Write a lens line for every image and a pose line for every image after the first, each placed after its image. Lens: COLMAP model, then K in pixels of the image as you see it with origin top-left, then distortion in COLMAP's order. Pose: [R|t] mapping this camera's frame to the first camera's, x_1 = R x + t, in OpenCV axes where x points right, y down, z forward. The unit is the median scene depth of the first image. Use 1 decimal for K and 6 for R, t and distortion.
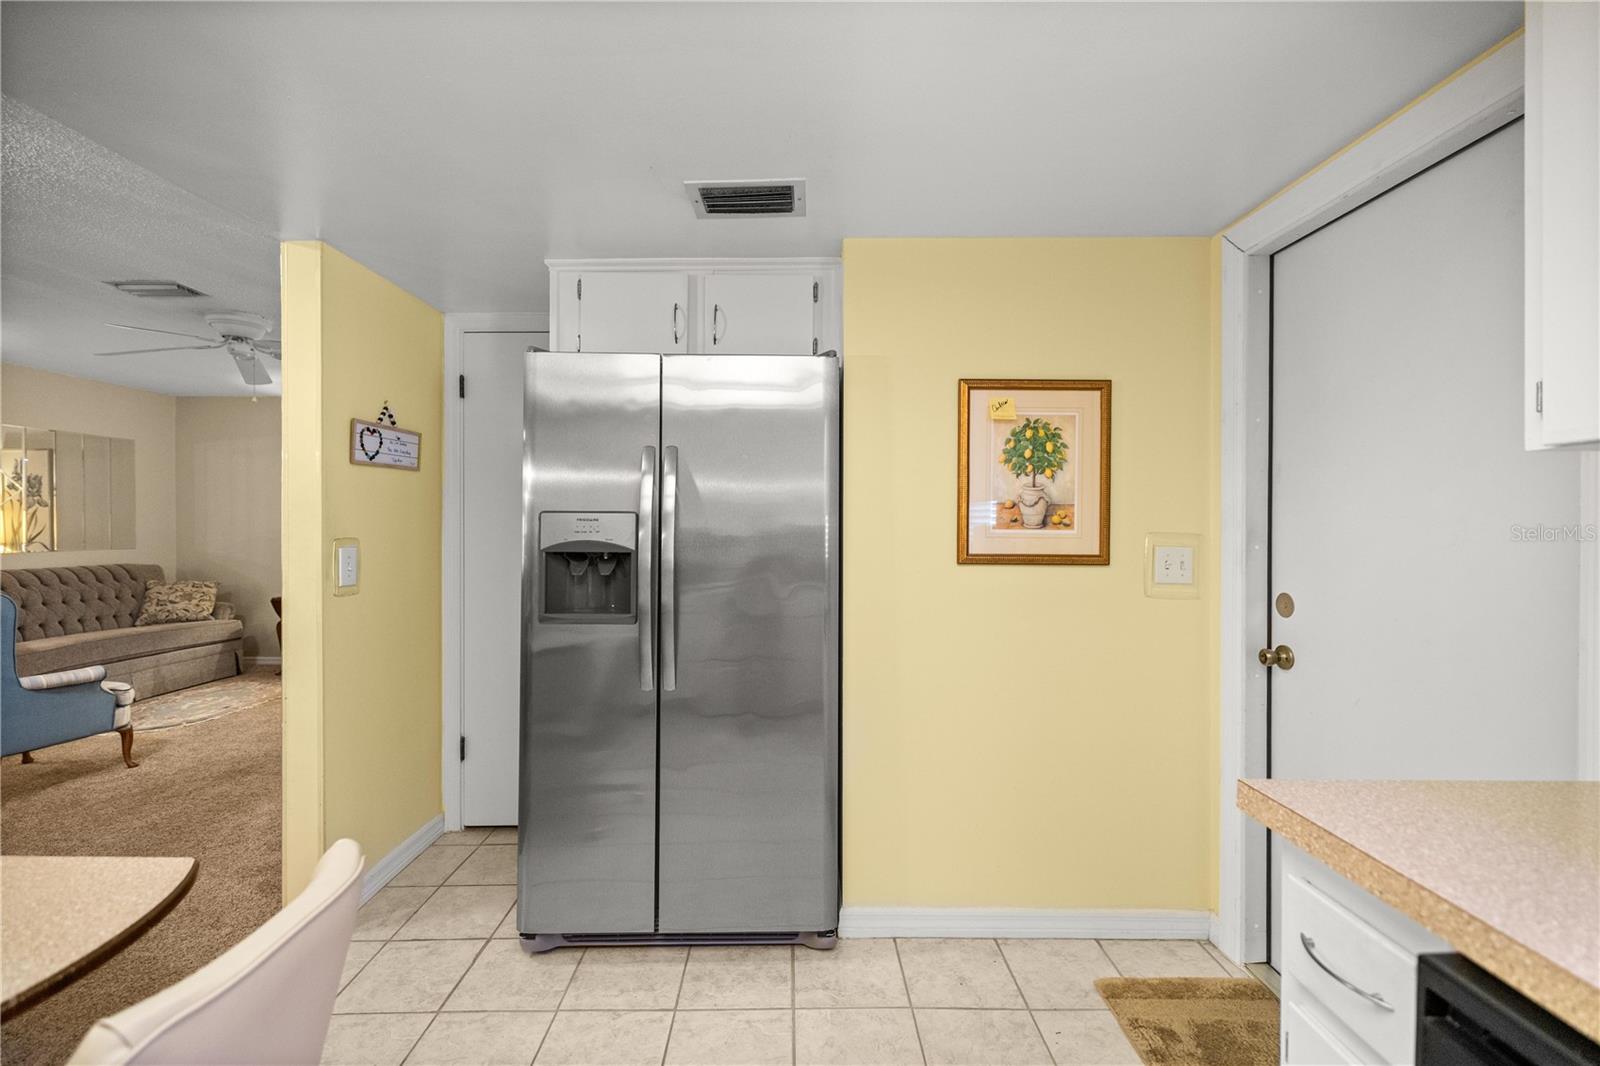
lens RADIAL K [[677.4, 0, 797.0], [0, 677.4, 527.0], [0, 0, 1]] dist [0.005408, -0.001051]
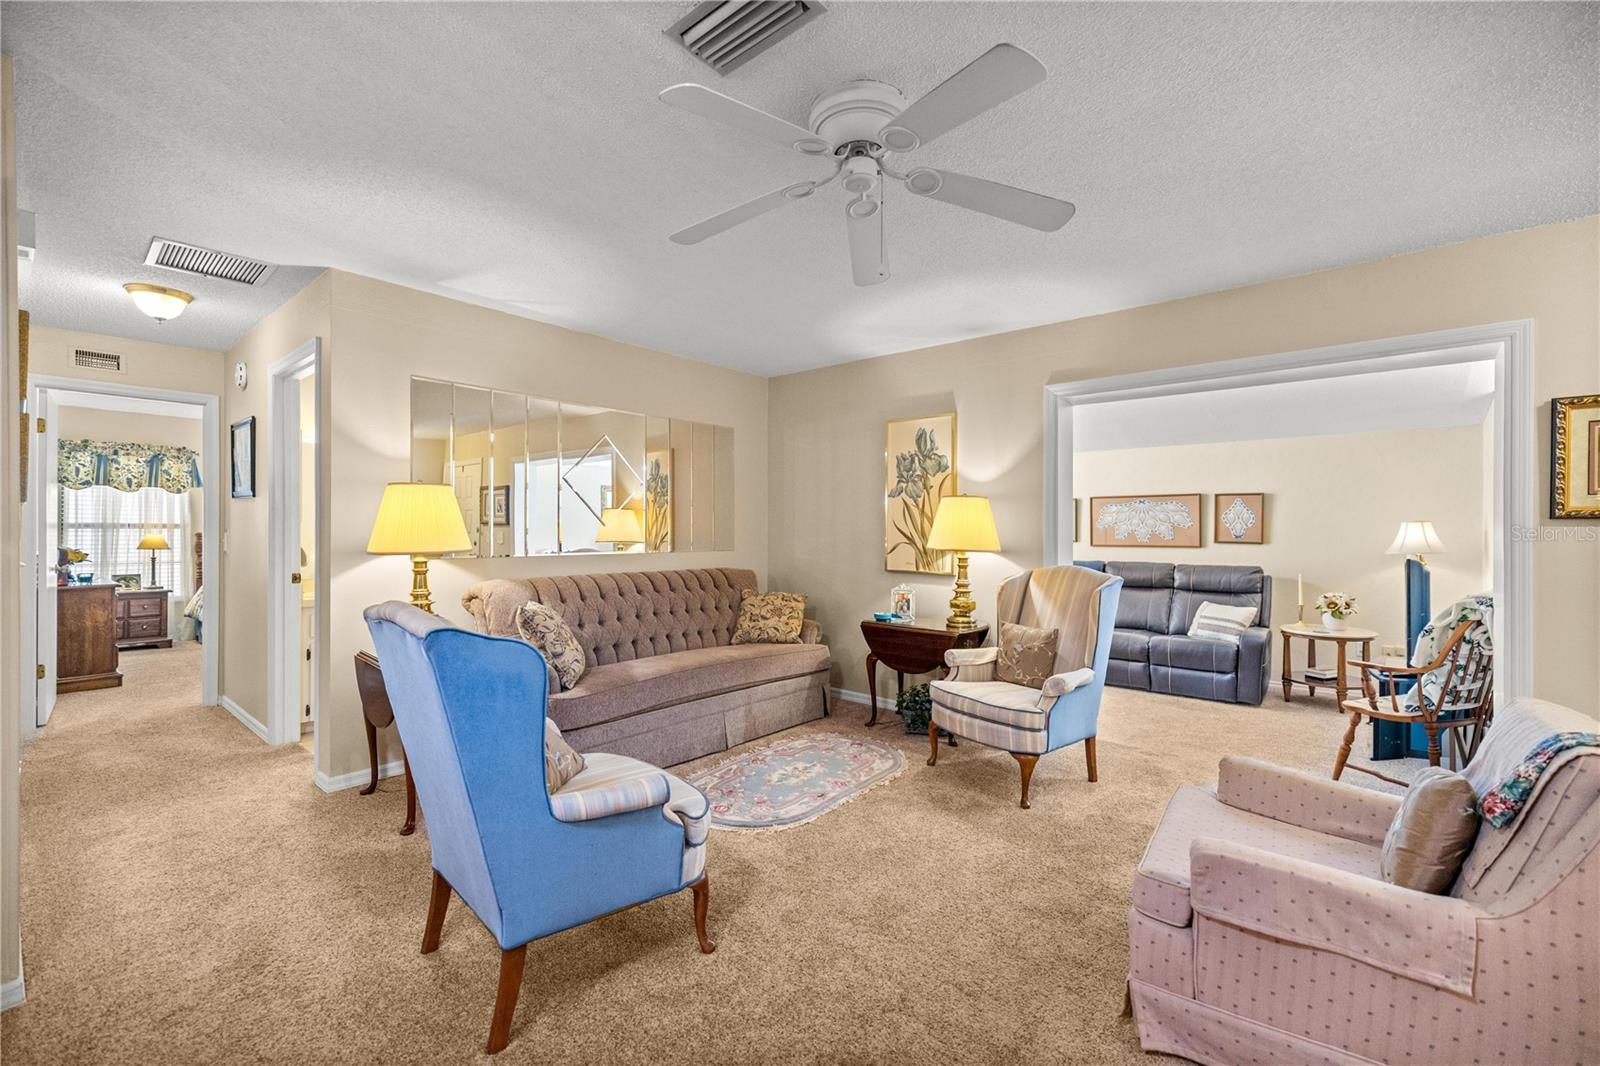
lens RADIAL K [[677.4, 0, 784.1], [0, 677.4, 534.6], [0, 0, 1]] dist [0.005408, -0.001051]
pose [[0.754049, 0.007050, -0.656781, -0.366146], [-0.004660, 0.999975, 0.005384, 0.006274], [0.656802, -0.000999, 0.754062, 0.402203]]
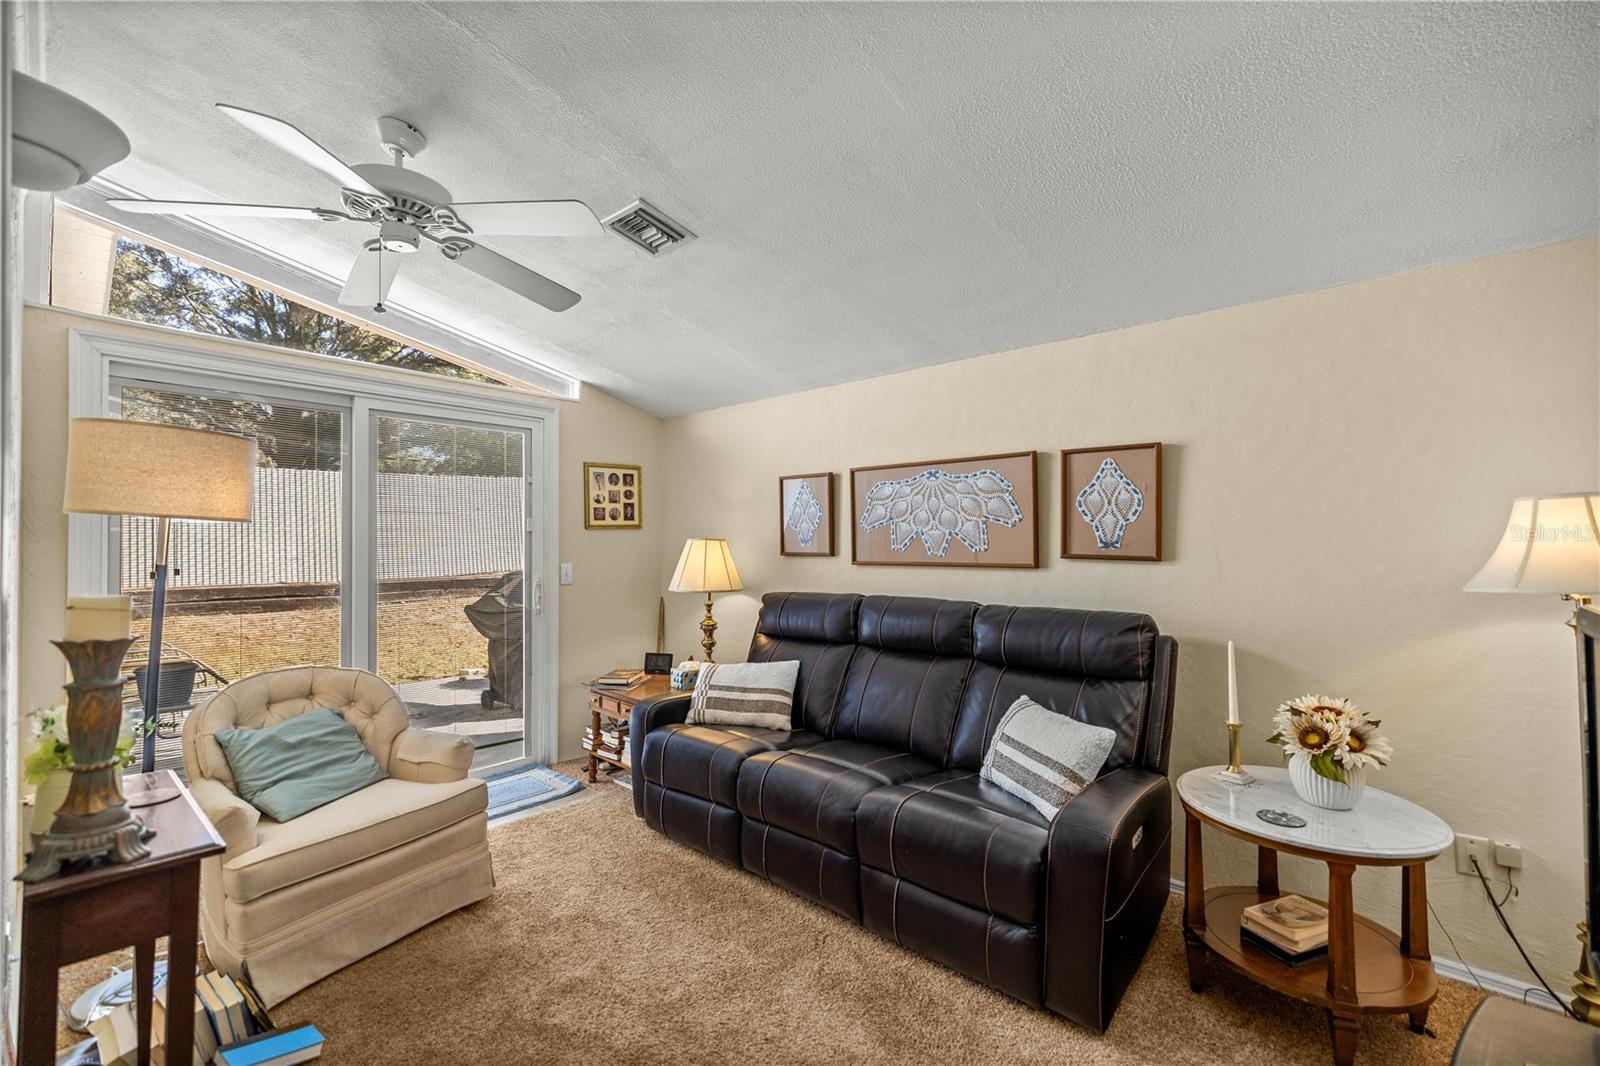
lens RADIAL K [[677.4, 0, 786.6], [0, 677.4, 546.0], [0, 0, 1]] dist [0.005408, -0.001051]
pose [[0.754590, 0.005410, -0.656174, -0.387898], [-0.005642, 0.999983, 0.001757, 0.013676], [0.656172, 0.002376, 0.754607, 1.177947]]
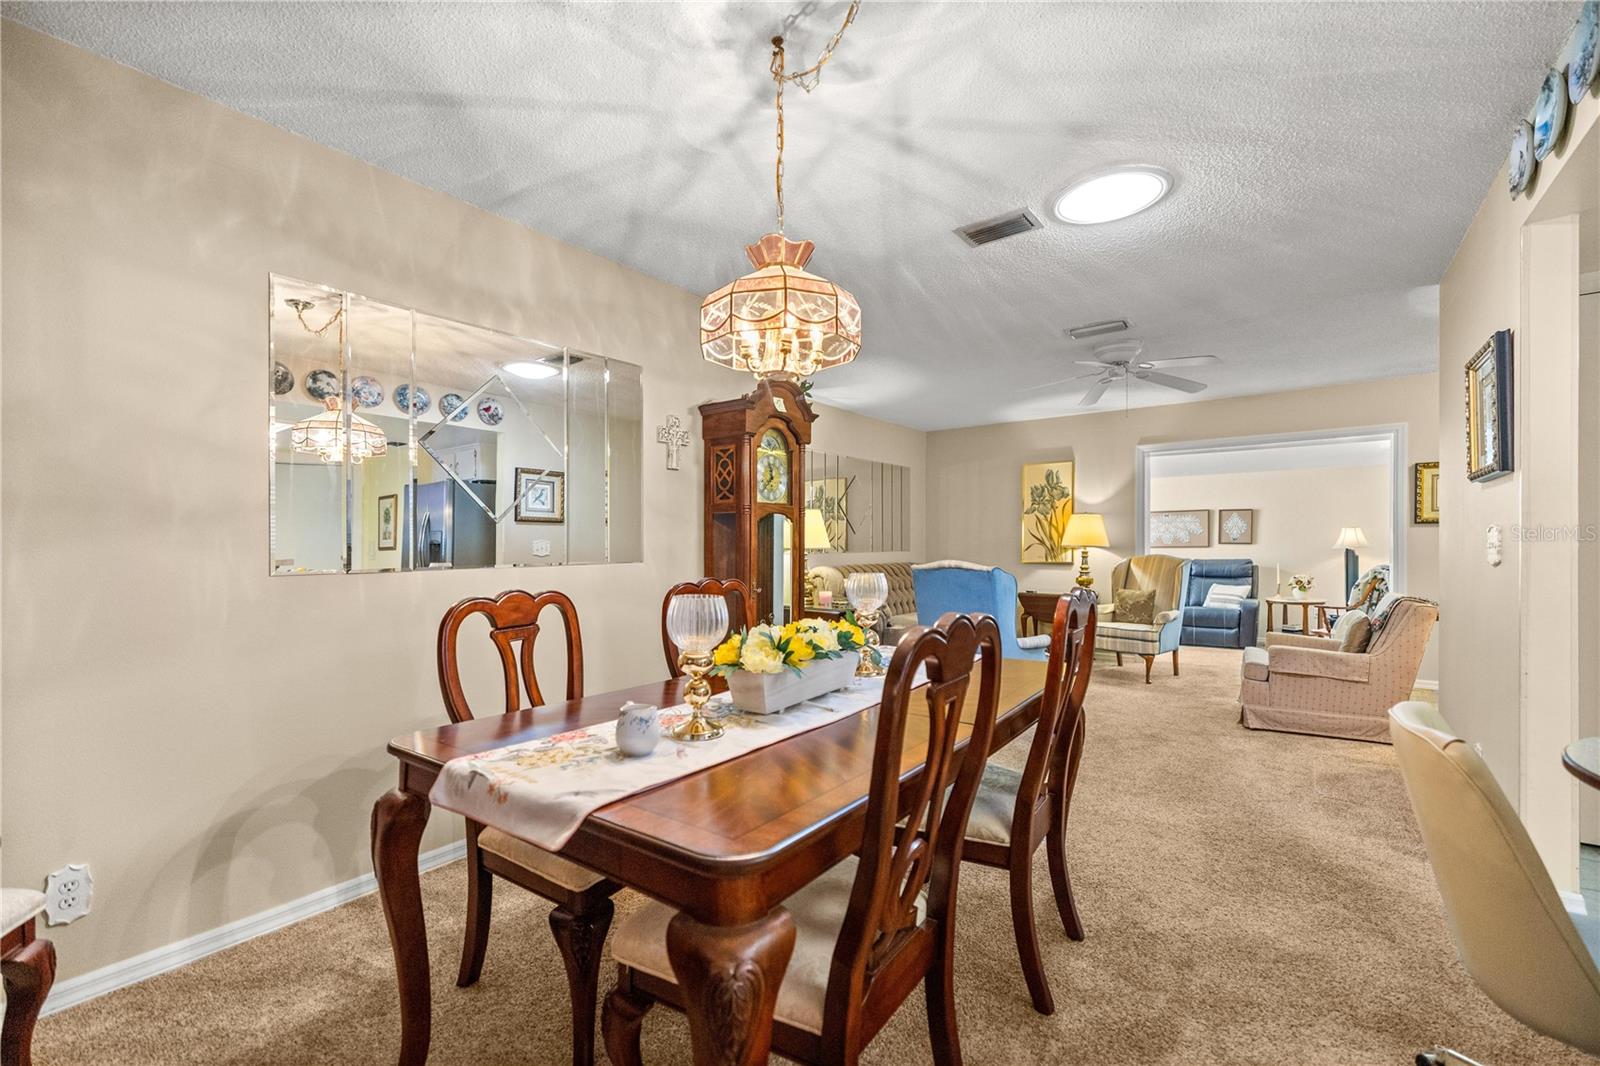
lens RADIAL K [[677.4, 0, 792.1], [0, 677.4, 558.7], [0, 0, 1]] dist [0.005408, -0.001051]
pose [[0.792161, 0.008066, -0.610259, -0.383751], [0.004607, 0.999805, 0.019194, 0.022181], [0.610295, -0.018016, 0.791969, -0.173223]]
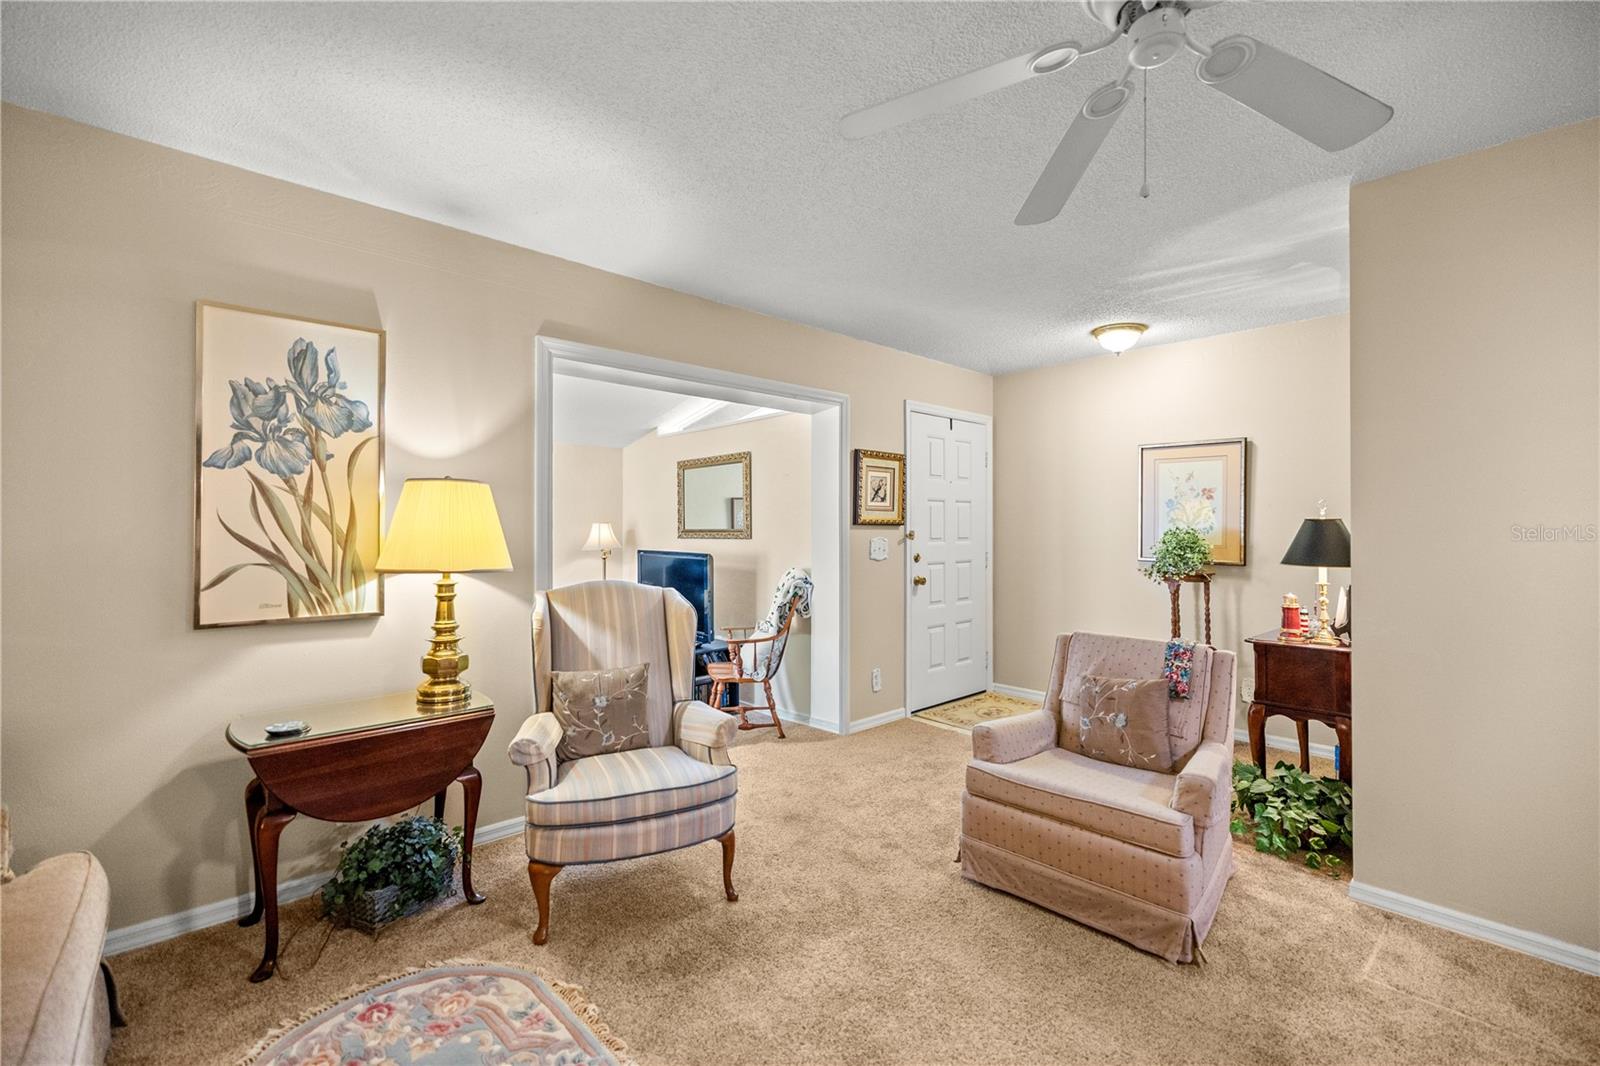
lens RADIAL K [[677.4, 0, 792.4], [0, 677.4, 529.5], [0, 0, 1]] dist [0.005408, -0.001051]
pose [[0.736222, -0.001335, 0.676738, -0.836818], [-0.003715, 0.999975, 0.006014, -0.004117], [-0.676729, -0.006942, 0.736199, 0.609309]]
